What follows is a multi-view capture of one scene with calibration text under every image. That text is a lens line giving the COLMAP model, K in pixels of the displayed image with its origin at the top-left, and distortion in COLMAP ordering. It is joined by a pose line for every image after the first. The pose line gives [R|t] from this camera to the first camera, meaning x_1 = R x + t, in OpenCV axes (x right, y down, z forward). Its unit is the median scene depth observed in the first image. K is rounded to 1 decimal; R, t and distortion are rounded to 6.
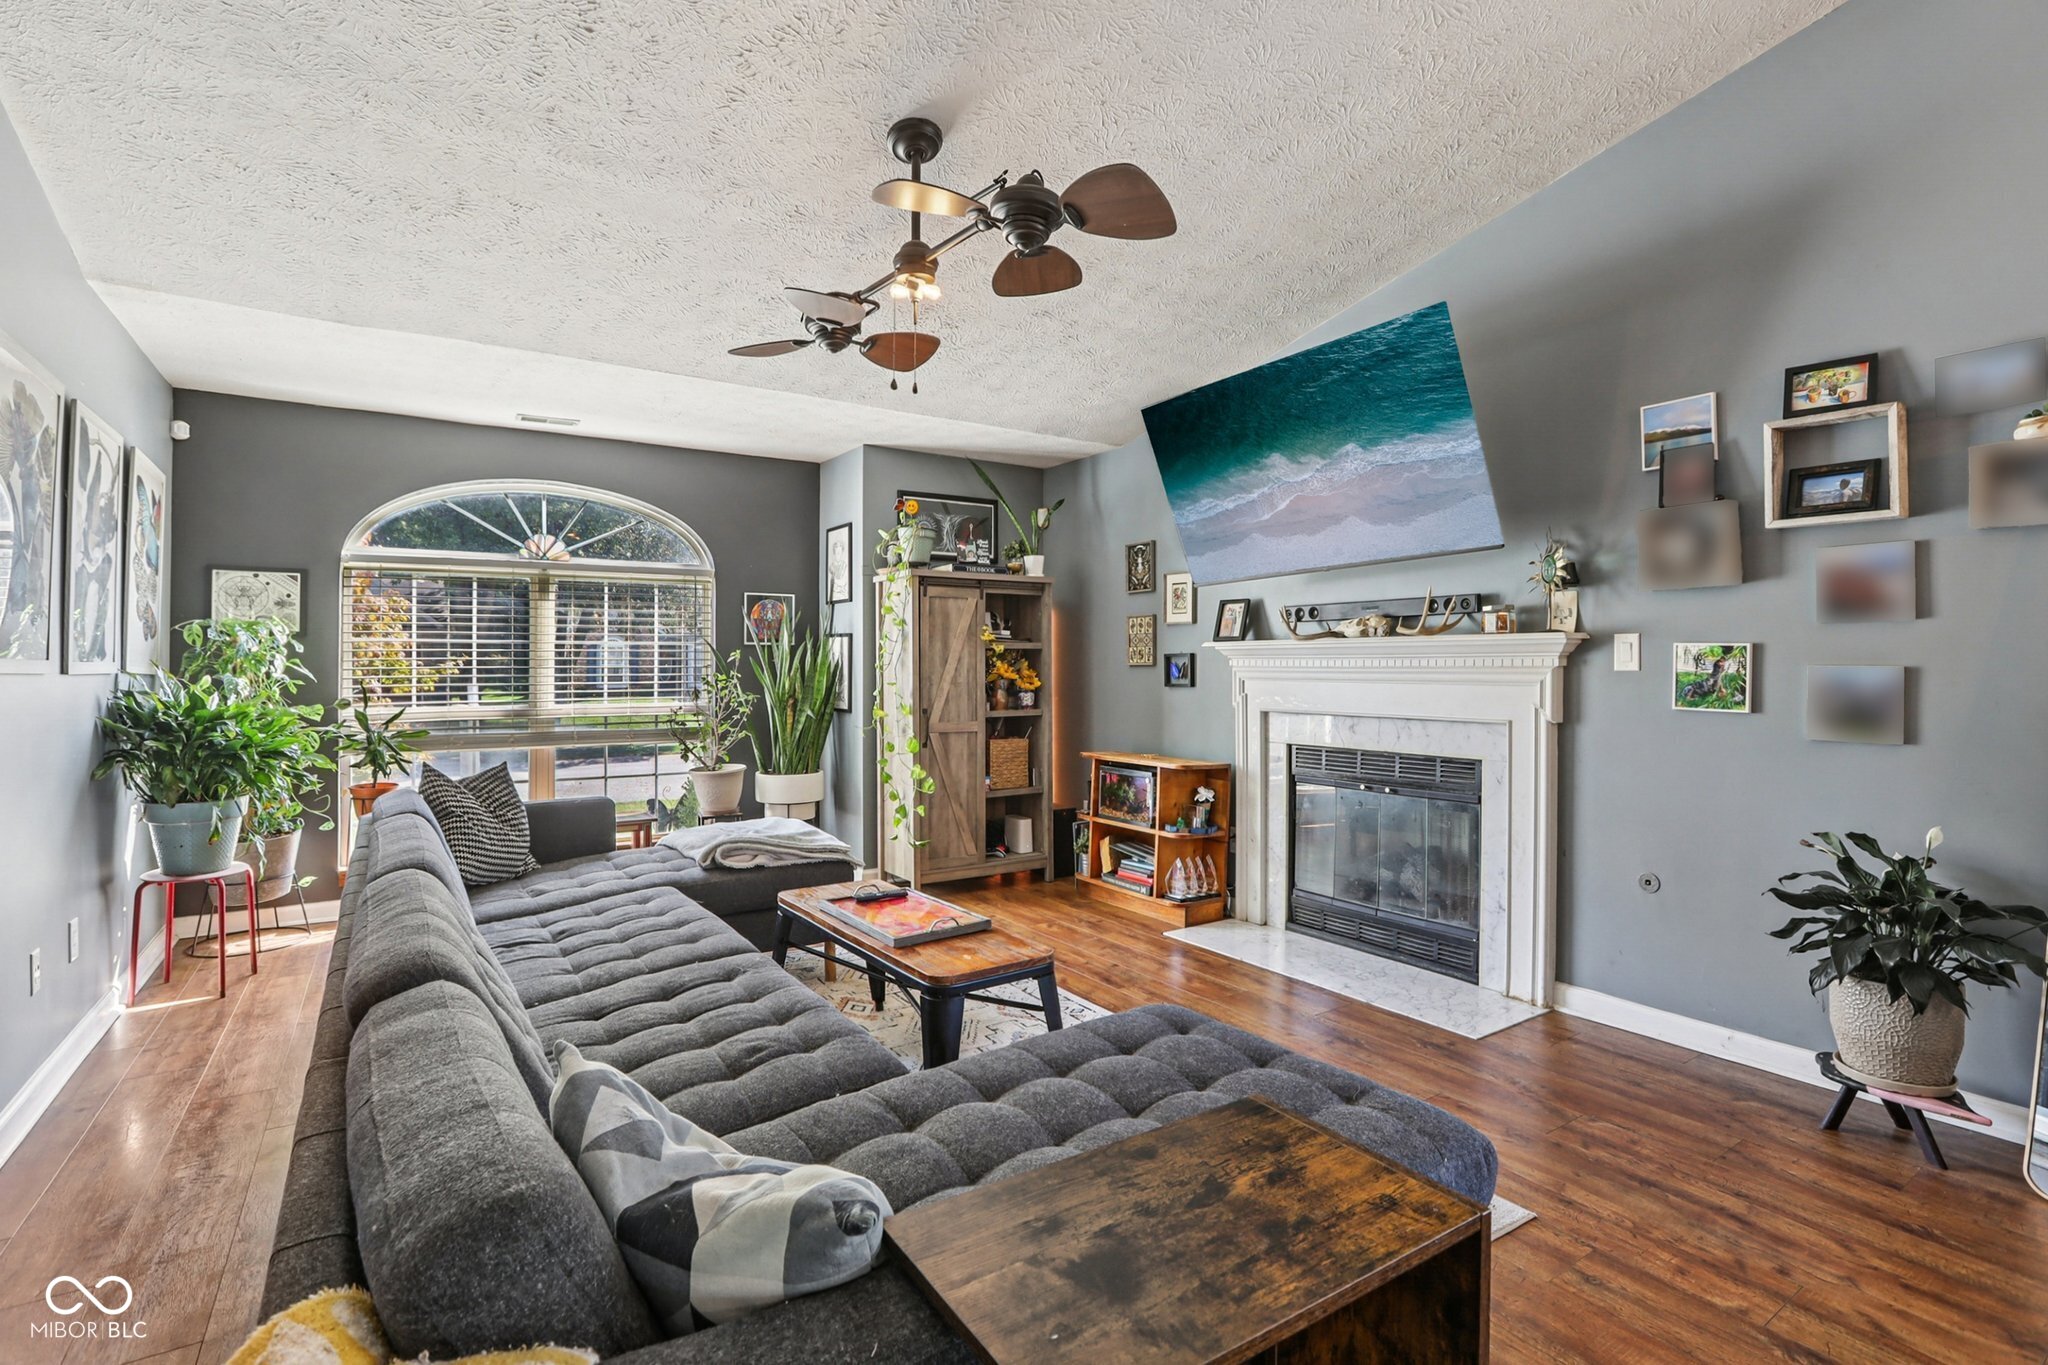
lens RADIAL K [[960.8, 0, 1024.7], [0, 960.8, 663.2], [0, 0, 1]] dist [-0.058905, 0.019491]
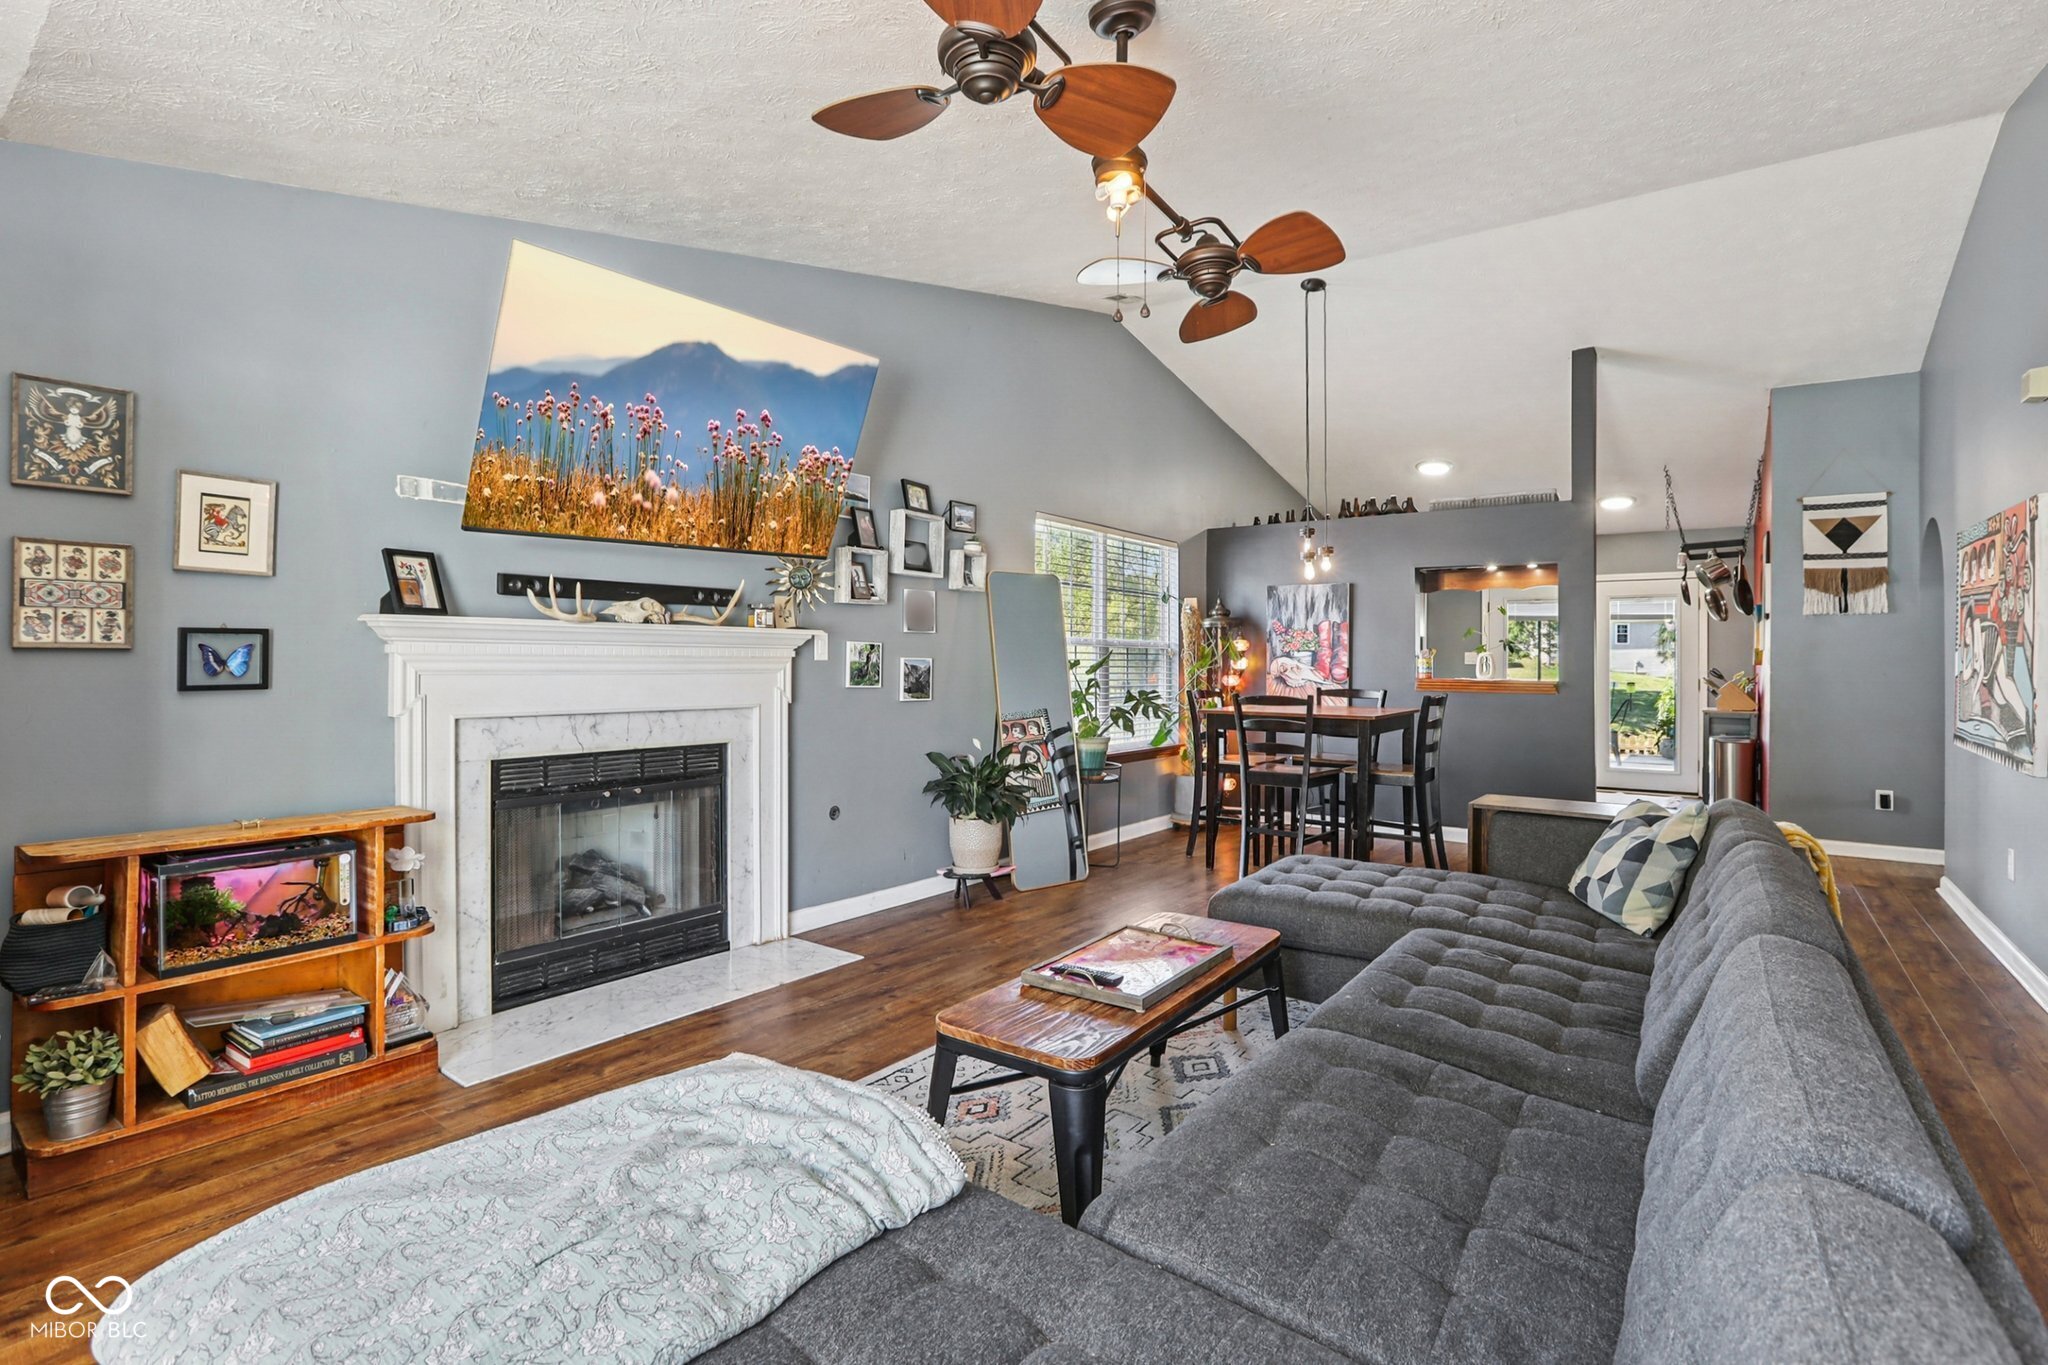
lens RADIAL K [[960.8, 0, 1024.7], [0, 960.8, 663.2], [0, 0, 1]] dist [-0.058905, 0.019491]
pose [[-0.344151, -0.003450, 0.938908, -0.538154], [-0.009518, 0.999955, 0.000185, 0.006182], [-0.938866, -0.008873, -0.344168, 0.863264]]
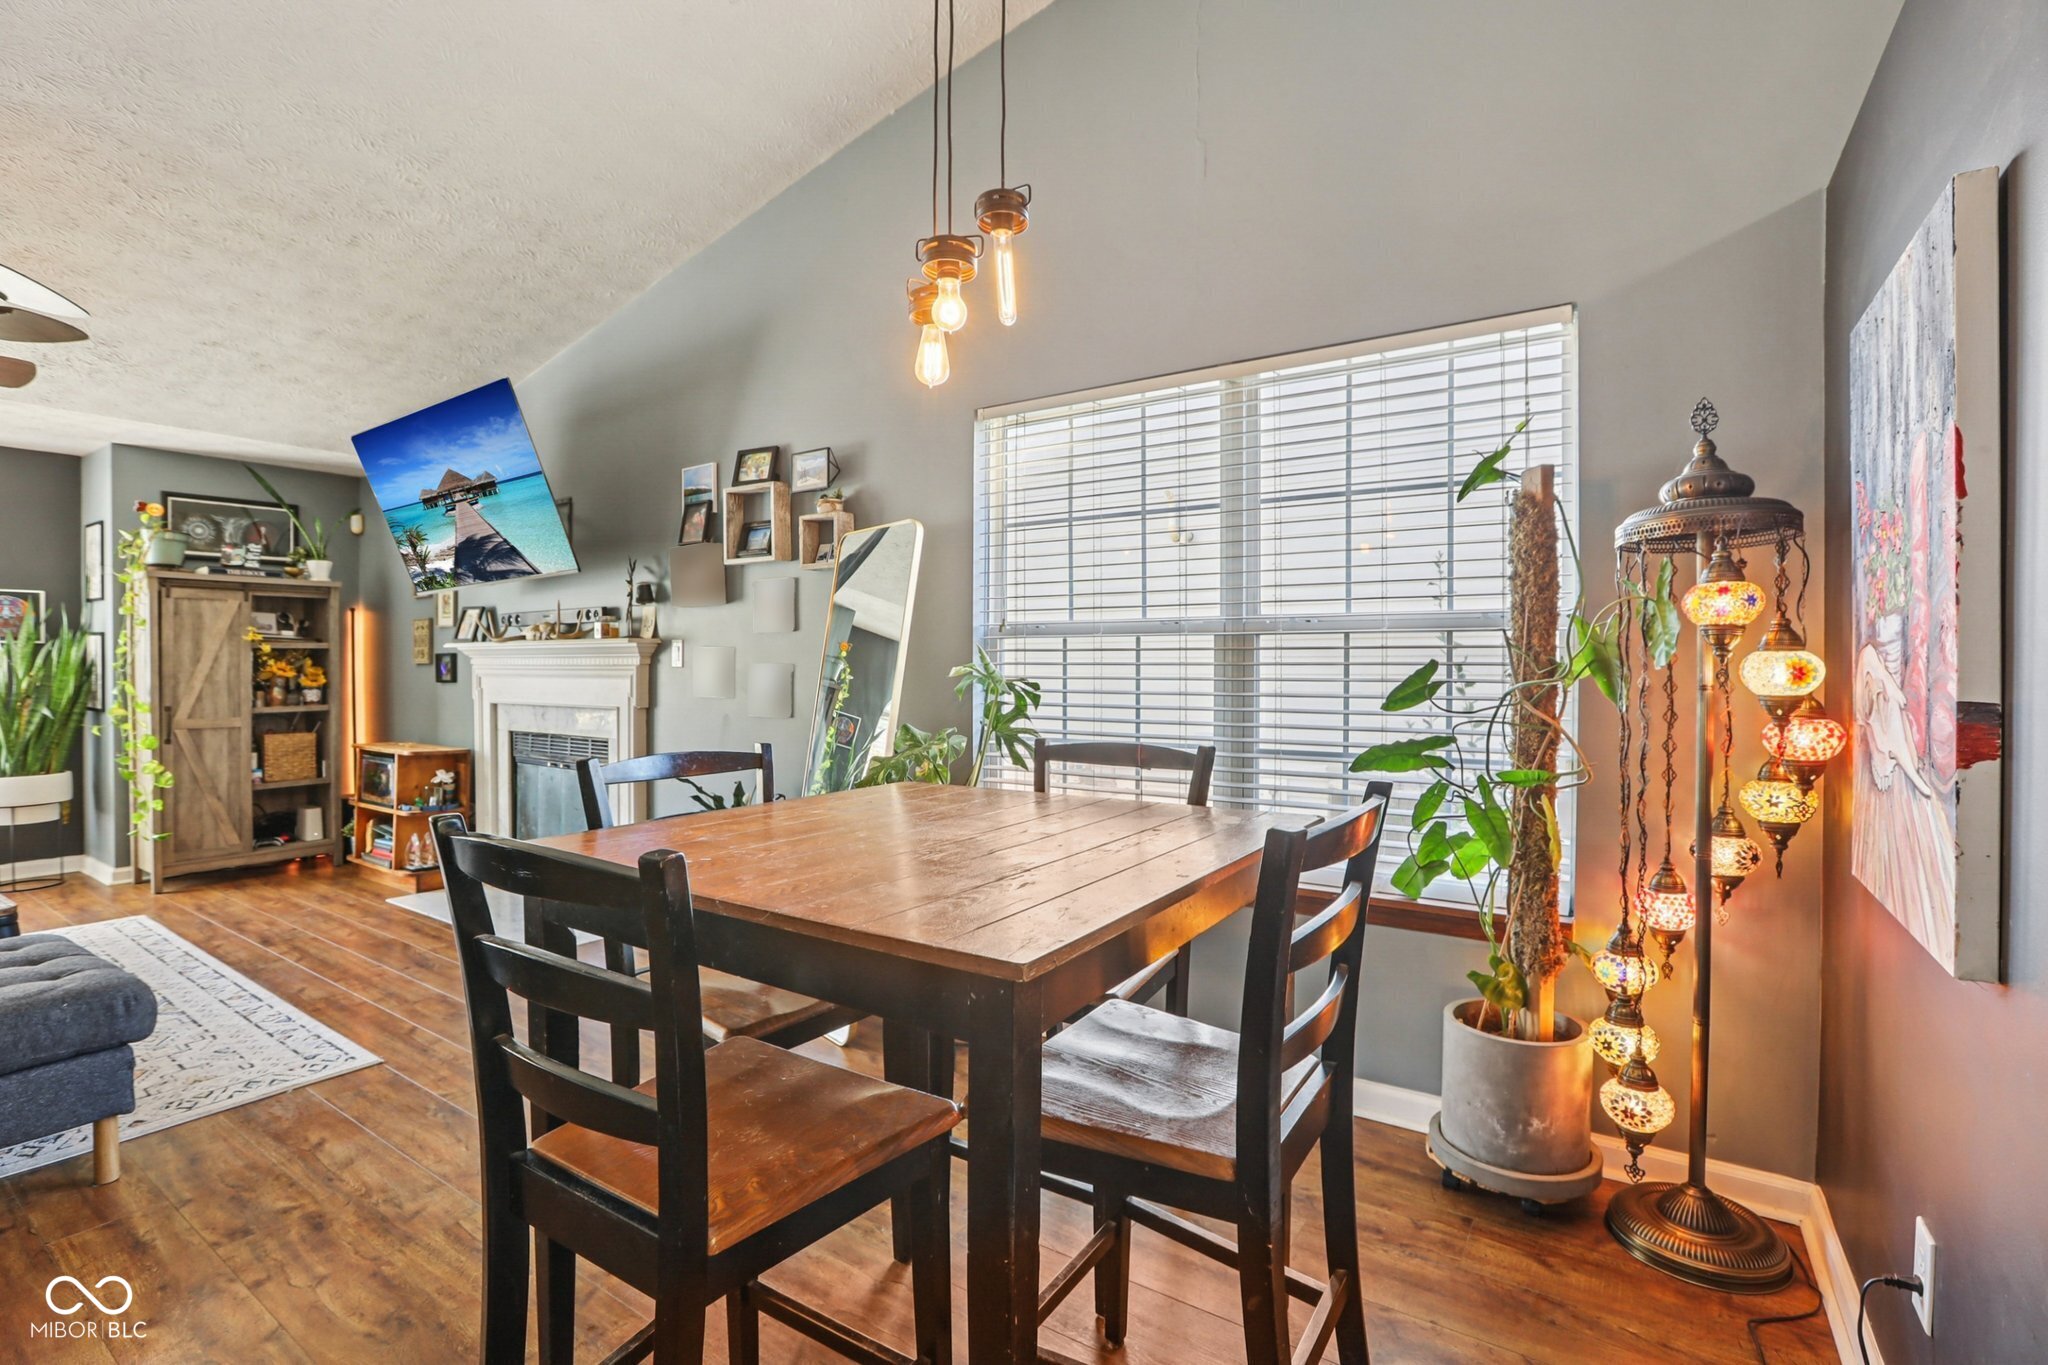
lens RADIAL K [[919.8, 0, 1020.0], [0, 919.8, 668.3], [0, 0, 1]] dist [-0.044014, 0.015074]
pose [[0.922533, -0.003953, 0.385899, 0.423183], [0.000483, 0.999959, 0.009089, -0.001993], [-0.385919, -0.008199, 0.922496, -0.273835]]
